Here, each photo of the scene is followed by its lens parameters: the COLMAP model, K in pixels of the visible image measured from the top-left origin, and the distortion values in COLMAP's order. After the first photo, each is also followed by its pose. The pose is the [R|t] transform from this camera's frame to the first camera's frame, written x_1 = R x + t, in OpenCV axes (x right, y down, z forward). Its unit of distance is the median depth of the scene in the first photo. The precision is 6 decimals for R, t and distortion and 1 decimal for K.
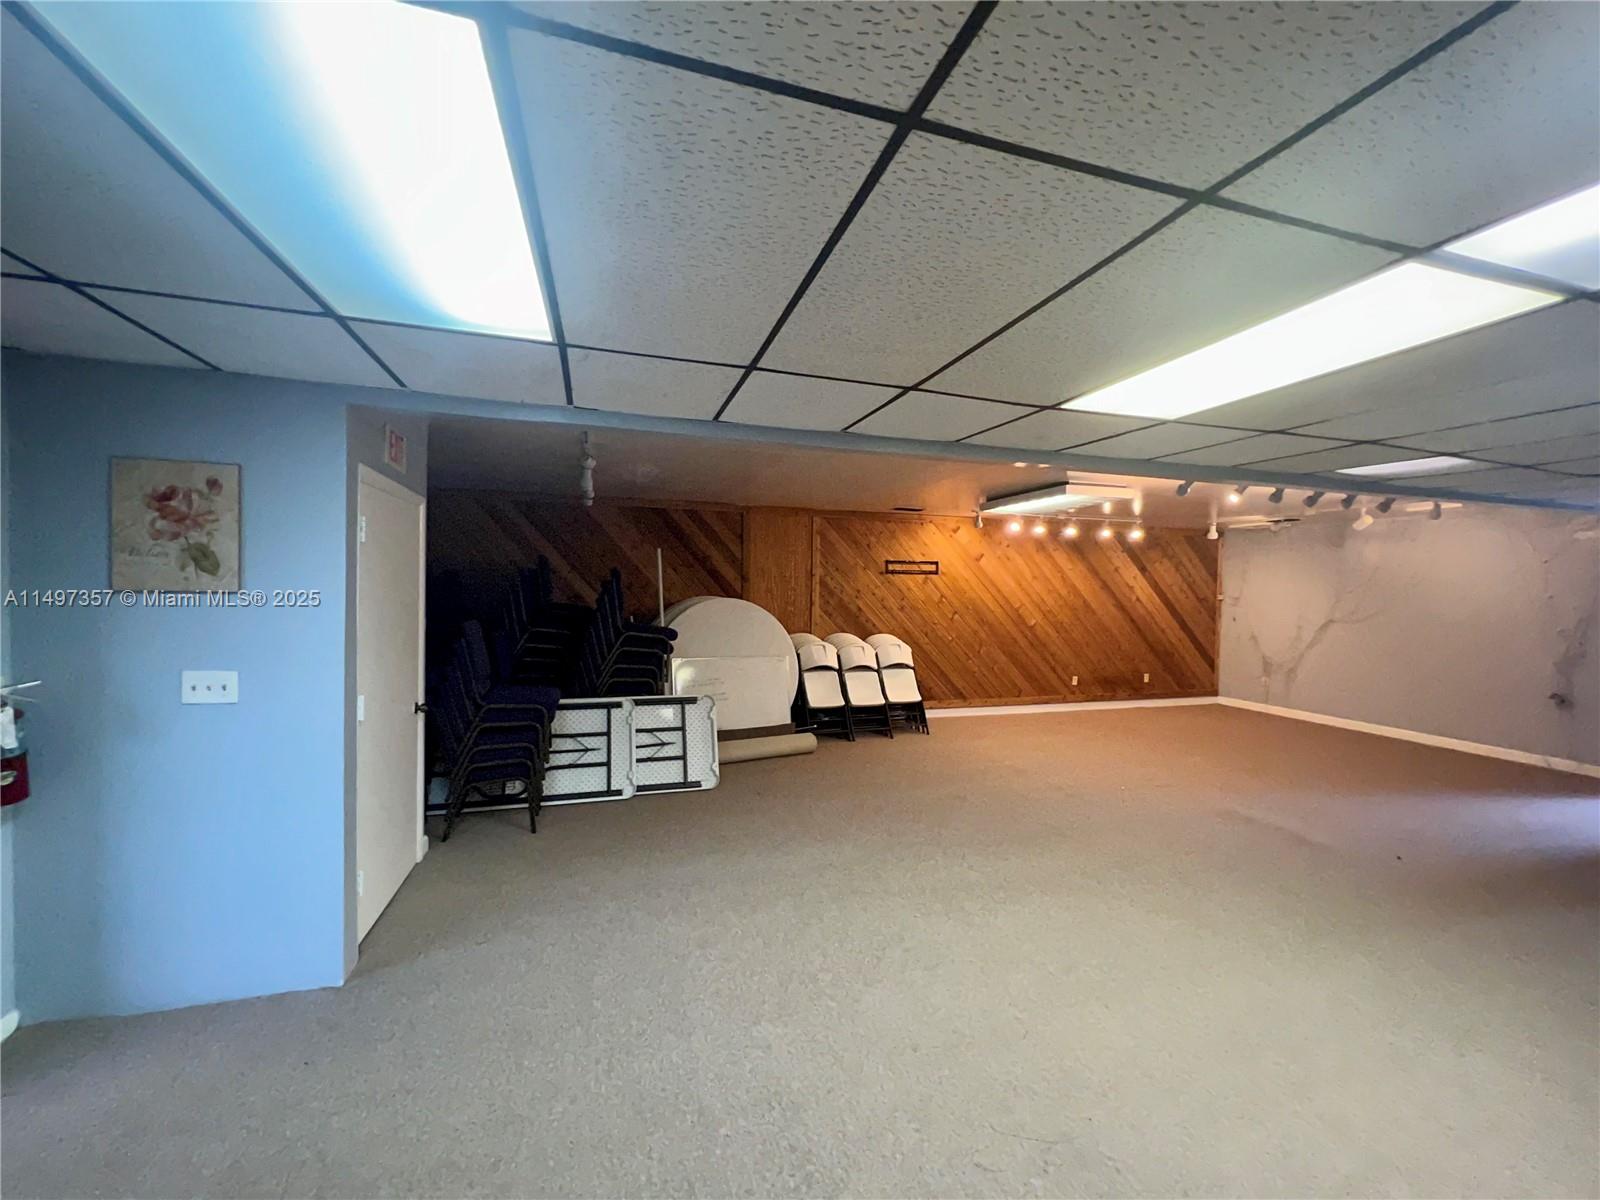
lens RADIAL K [[640.5, 0, 800.0], [0, 640.5, 600.0], [0, 0, 1]] dist [-0.002477, 0.000784]
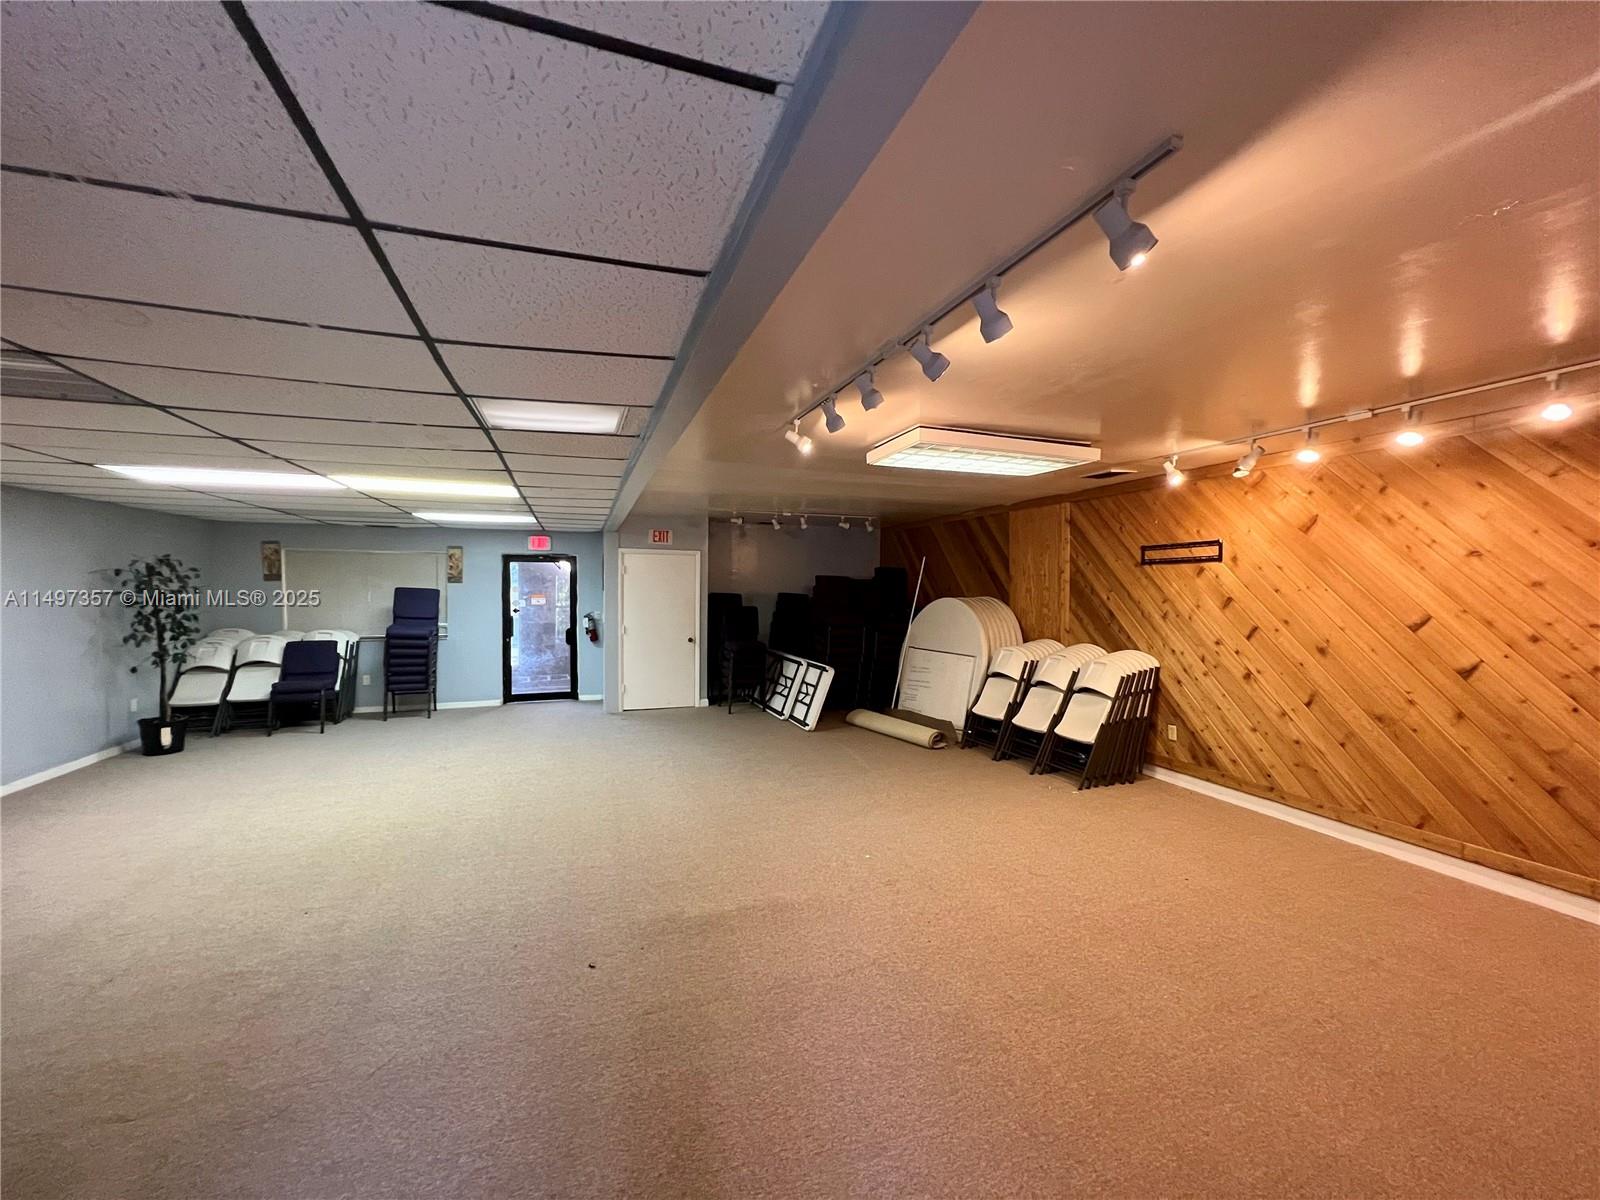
lens RADIAL K [[637.7, 0, 800.0], [0, 637.7, 600.0], [0, 0, 1]] dist [-0.001878, 0.000085]
pose [[0.040181, 0.007345, -0.999165, 0.822053], [-0.014484, 0.999872, 0.006768, -0.002128], [0.999087, 0.014200, 0.040282, 0.598887]]
